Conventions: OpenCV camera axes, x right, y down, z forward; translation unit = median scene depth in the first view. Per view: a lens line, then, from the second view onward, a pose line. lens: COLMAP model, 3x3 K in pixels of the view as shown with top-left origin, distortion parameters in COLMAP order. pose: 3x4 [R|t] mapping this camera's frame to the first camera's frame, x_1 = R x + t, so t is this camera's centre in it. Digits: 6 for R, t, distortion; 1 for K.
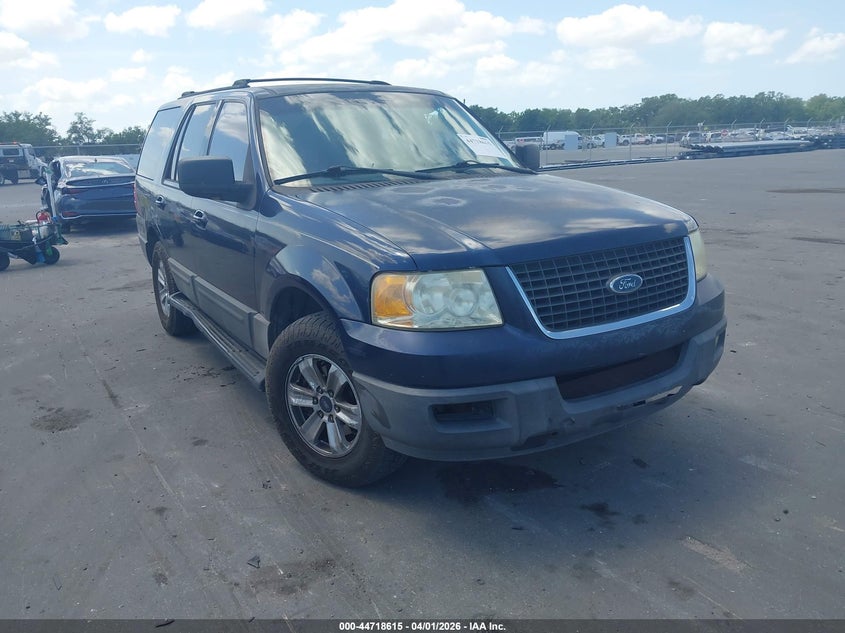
lens RADIAL K [[657.4, 0, 418.9], [0, 657.4, 314.5], [0, 0, 1]] dist [0.005123, -0.018738]
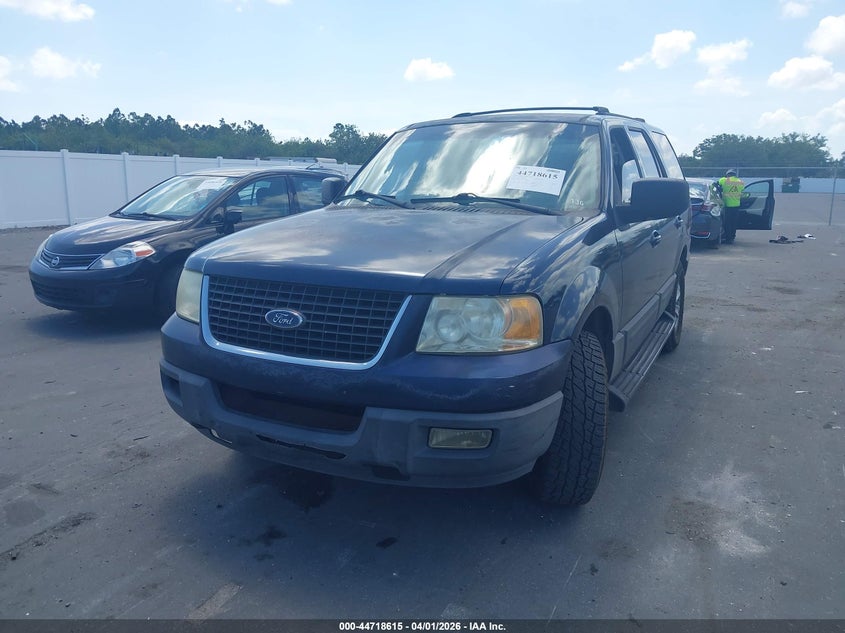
lens RADIAL K [[657.4, 0, 420.3], [0, 657.4, 314.9], [0, 0, 1]] dist [0.005123, -0.018738]
pose [[0.514273, 0.213576, -0.830607, 1.203926], [-0.237981, 0.966000, 0.101043, -0.195576], [0.823947, 0.145705, 0.547615, 0.605372]]
